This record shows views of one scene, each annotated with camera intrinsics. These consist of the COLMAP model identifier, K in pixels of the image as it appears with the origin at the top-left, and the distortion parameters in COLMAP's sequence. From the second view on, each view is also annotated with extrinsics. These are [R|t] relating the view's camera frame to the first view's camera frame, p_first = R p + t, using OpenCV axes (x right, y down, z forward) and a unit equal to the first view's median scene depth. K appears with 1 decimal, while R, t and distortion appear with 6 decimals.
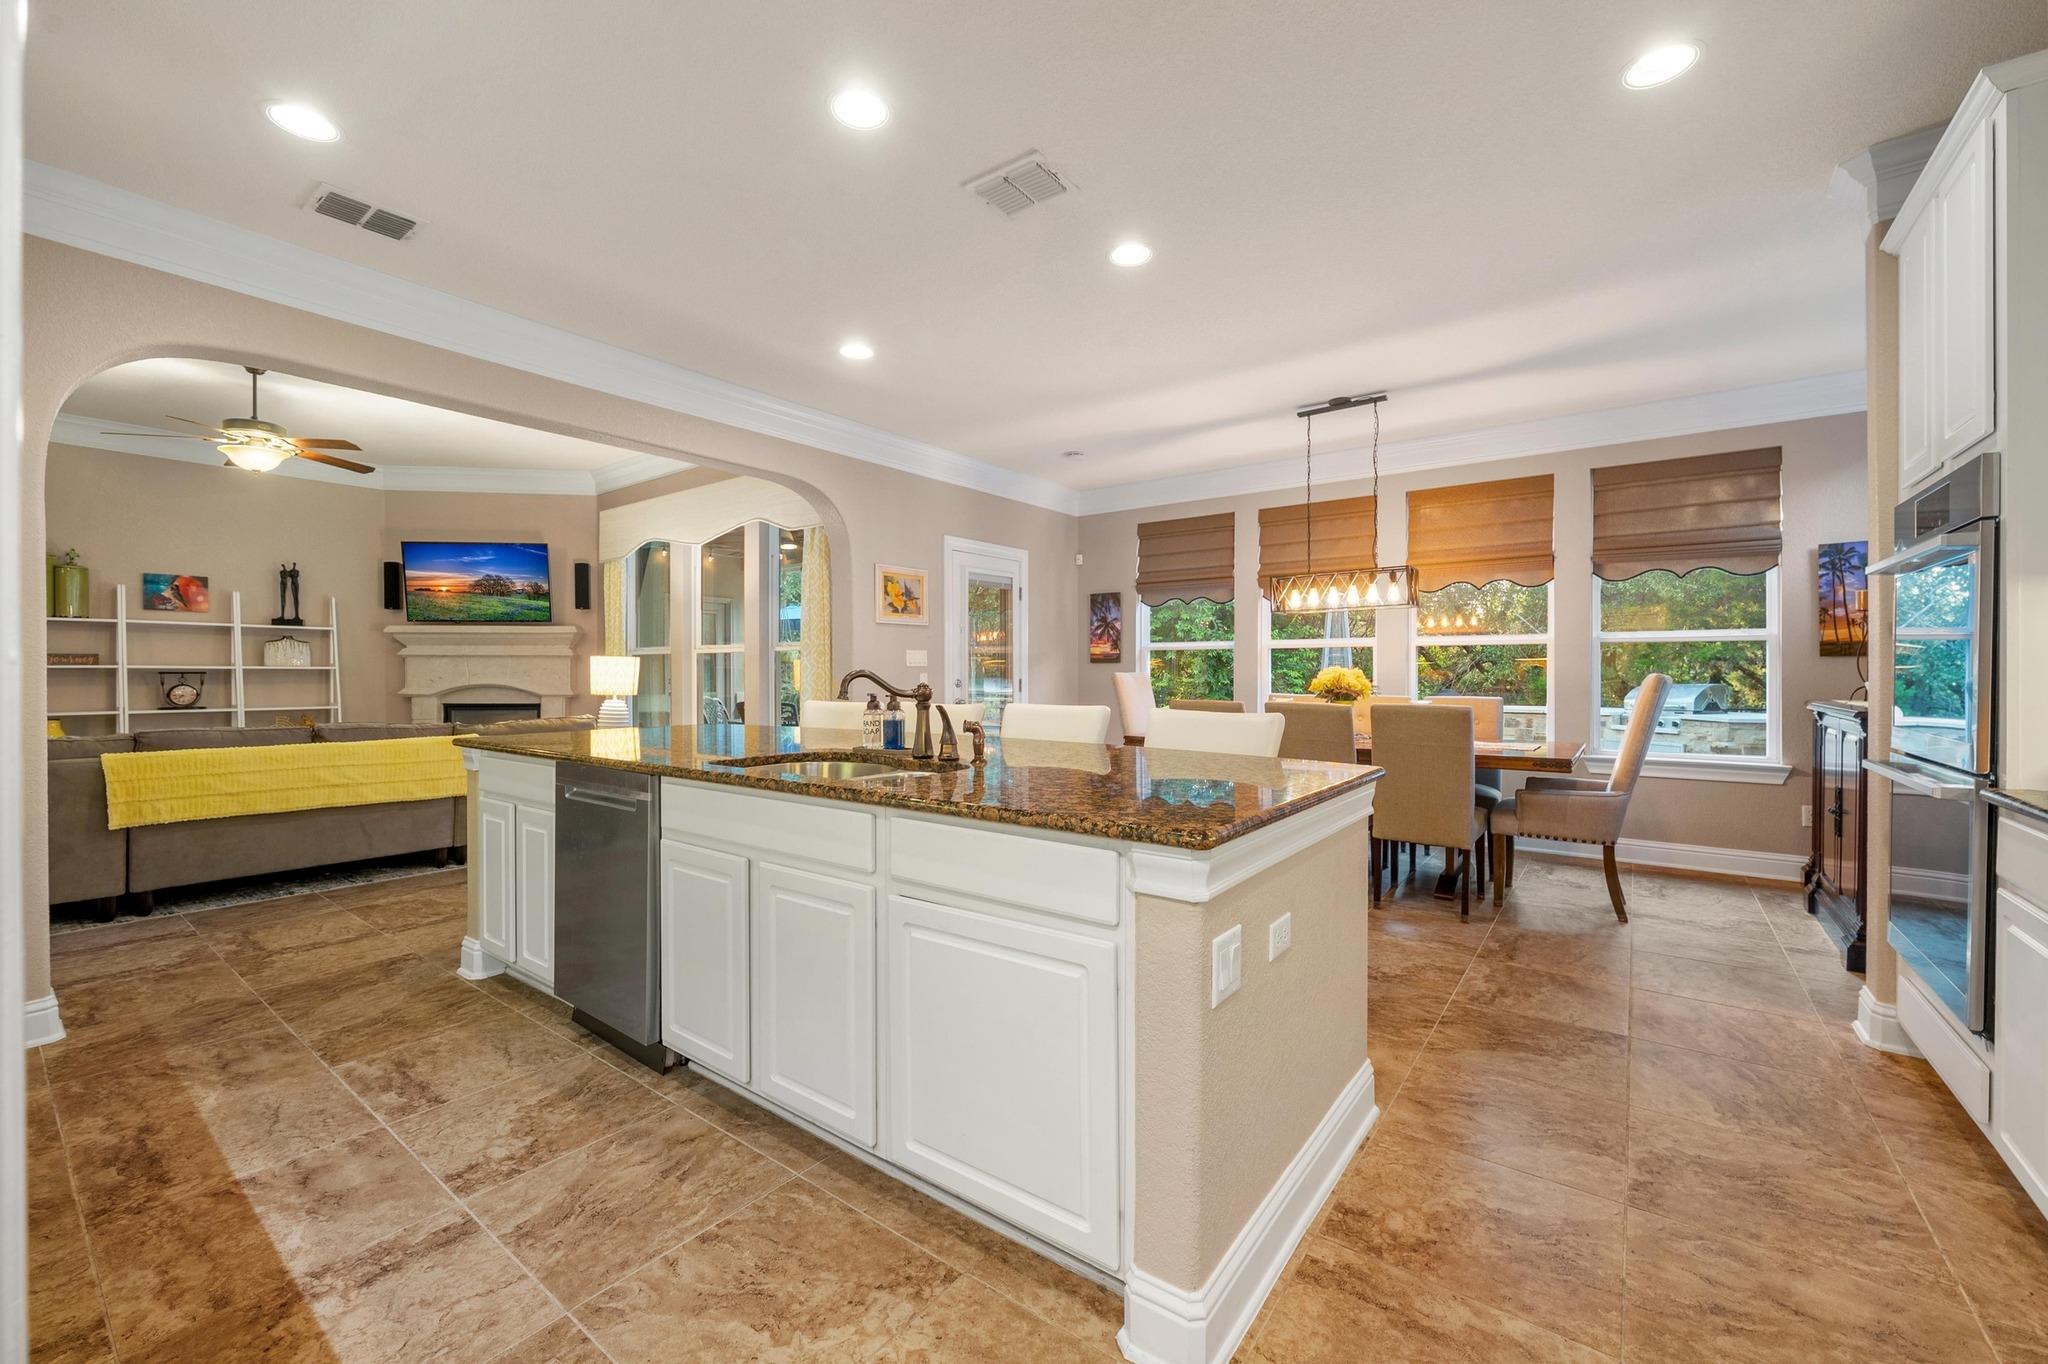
lens RADIAL K [[815.4, 0, 1027.6], [0, 815.4, 673.0], [0, 0, 1]] dist [-0.007221, 0.000664]
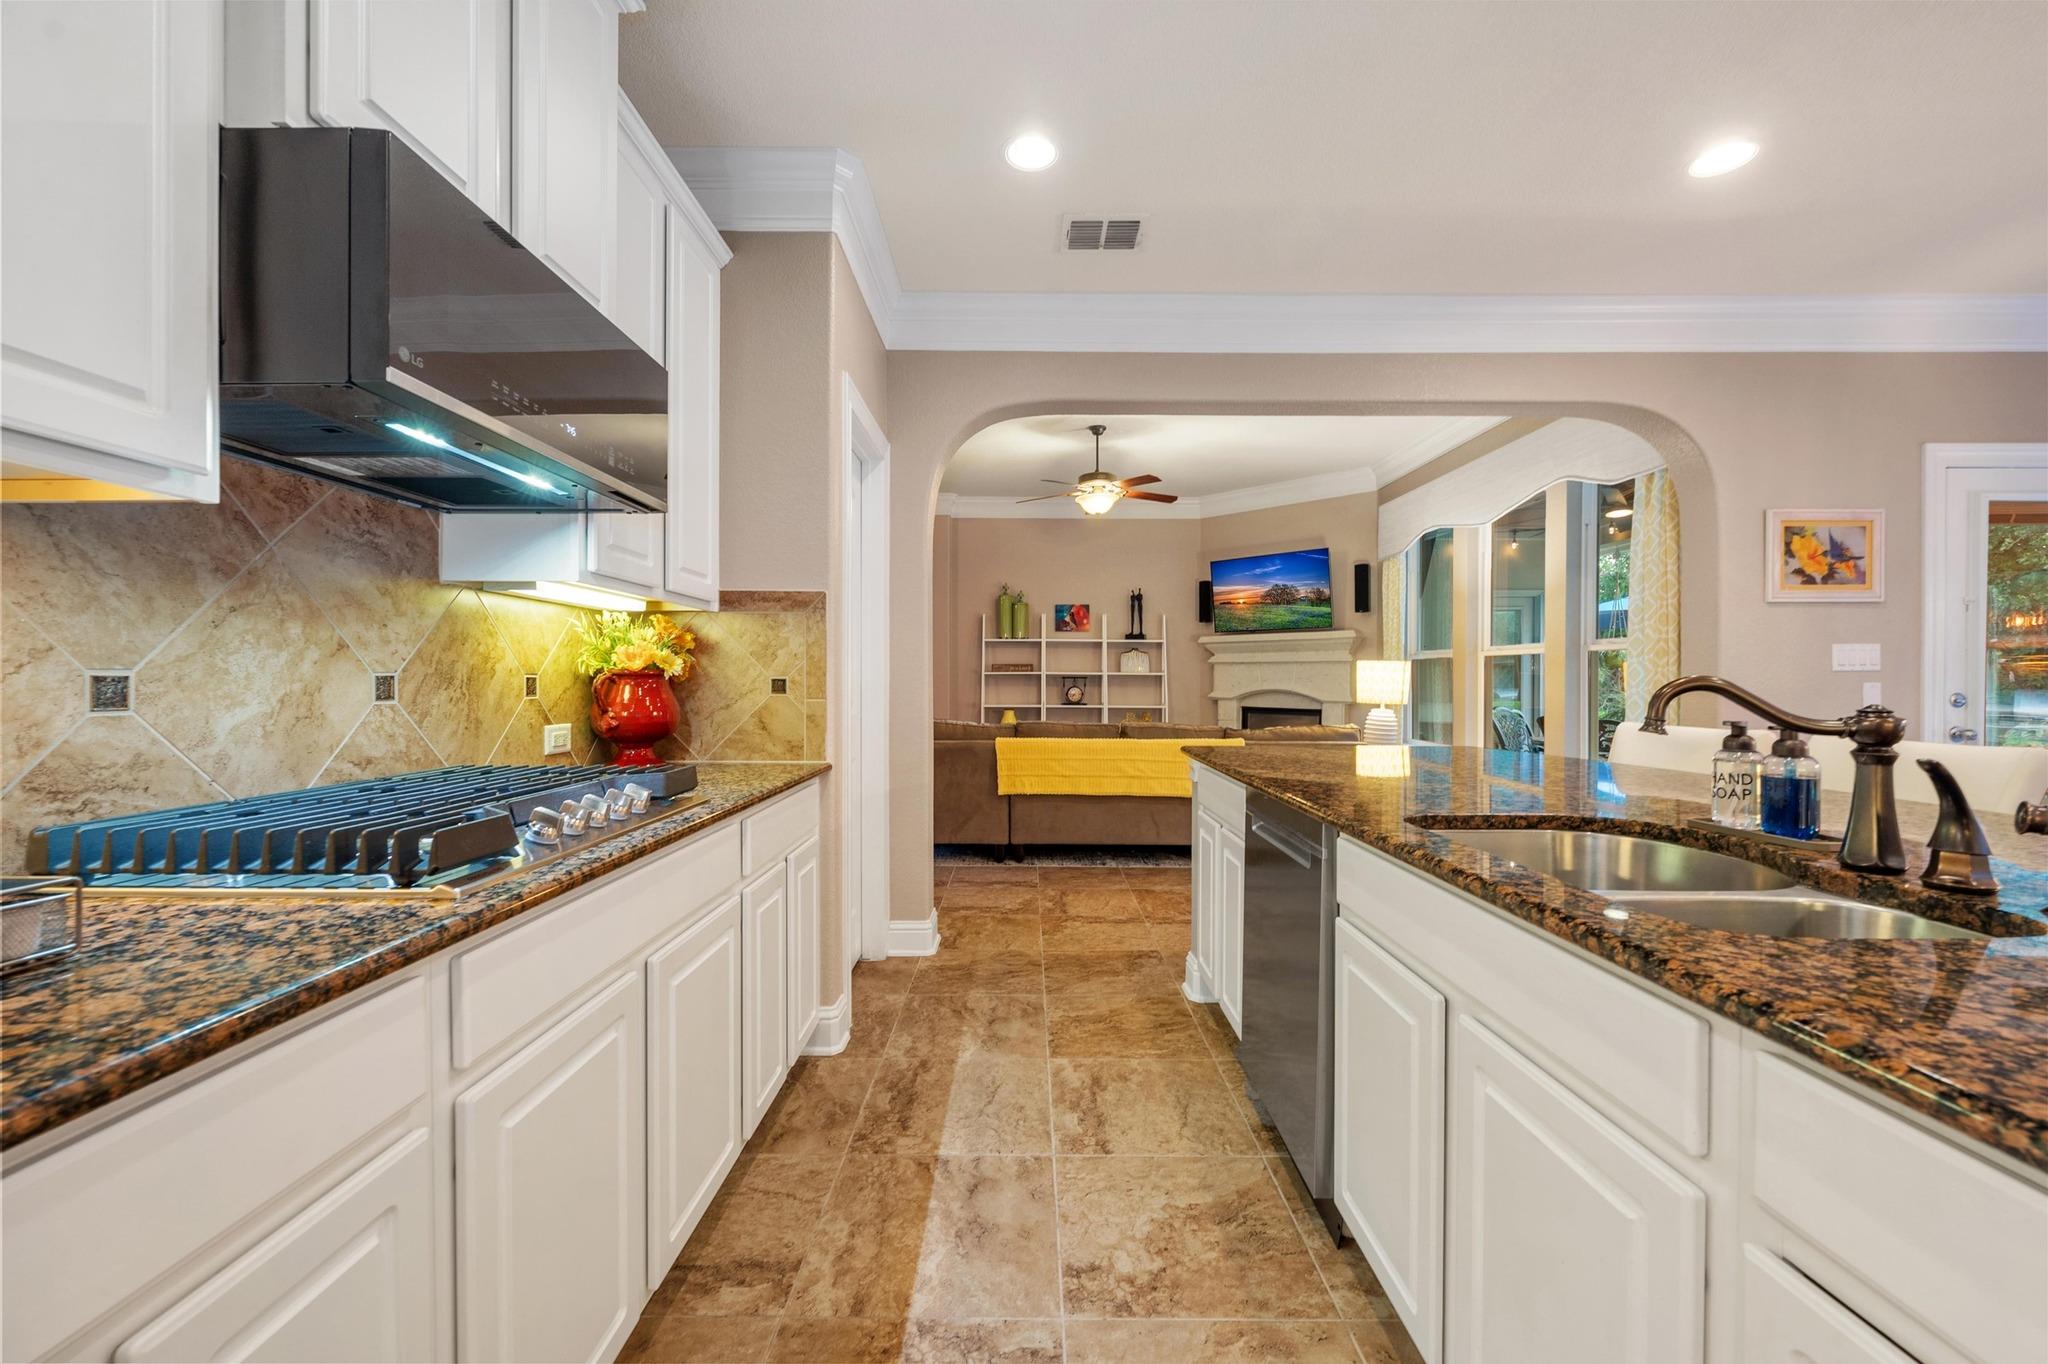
lens RADIAL K [[815.4, 0, 1019.6], [0, 815.4, 685.3], [0, 0, 1]] dist [-0.007221, 0.000664]
pose [[0.592599, 0.010092, -0.805435, -0.034207], [-0.003923, 0.999946, 0.009643, -0.000621], [0.805488, -0.002555, 0.592606, 0.251315]]
